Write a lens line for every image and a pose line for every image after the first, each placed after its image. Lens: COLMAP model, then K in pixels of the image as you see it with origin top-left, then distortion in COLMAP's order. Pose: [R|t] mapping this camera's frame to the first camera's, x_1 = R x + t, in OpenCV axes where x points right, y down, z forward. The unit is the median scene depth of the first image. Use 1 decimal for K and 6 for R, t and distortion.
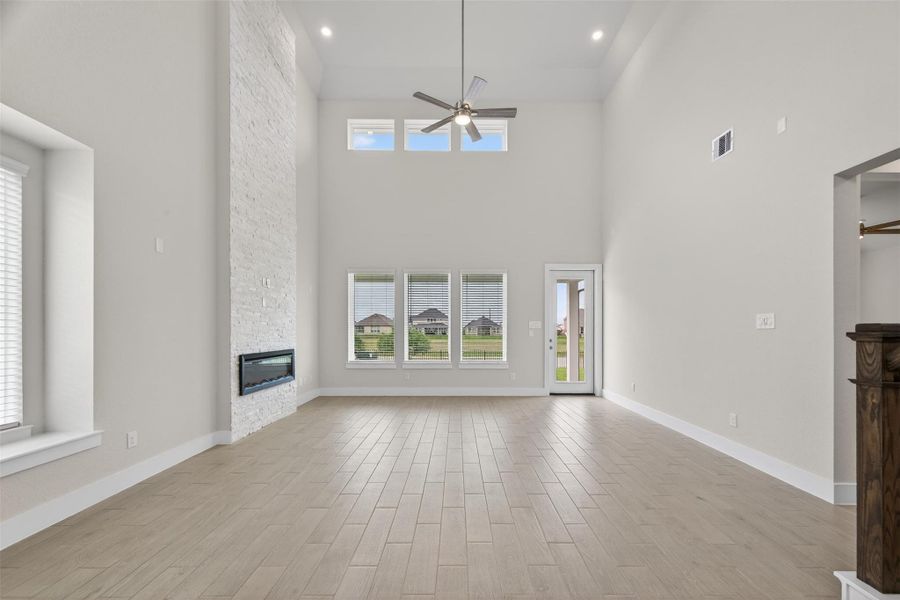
lens RADIAL K [[352.8, 0, 454.3], [0, 352.8, 328.3], [0, 0, 1]] dist [-0.002639, -0.000214]
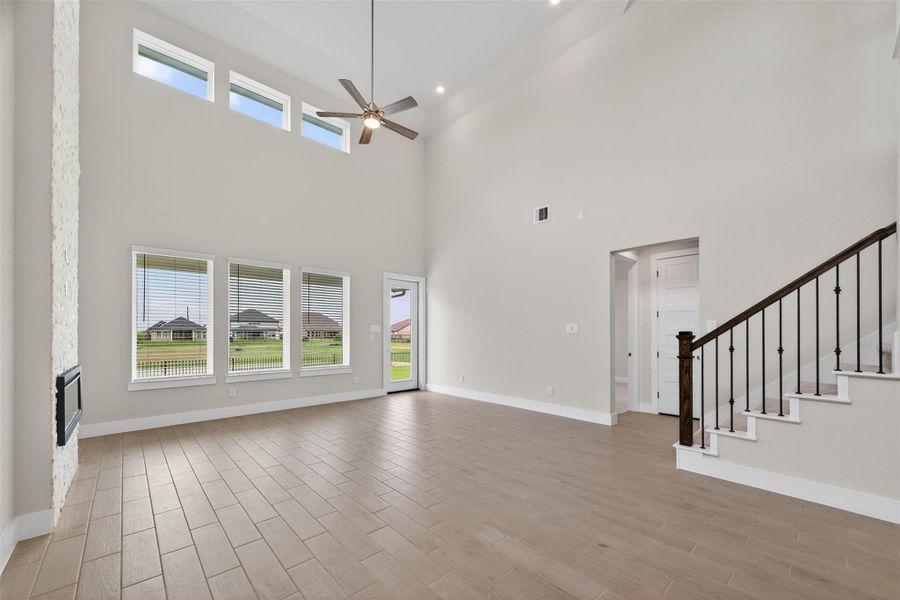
lens RADIAL K [[354.0, 0, 454.2], [0, 354.0, 331.6], [0, 0, 1]] dist [0.013612, -0.009560]
pose [[0.729485, 0.002392, 0.683993, -0.319566], [-0.002205, 0.999997, -0.001145, -0.001555], [-0.683993, -0.000673, 0.729488, 0.069745]]
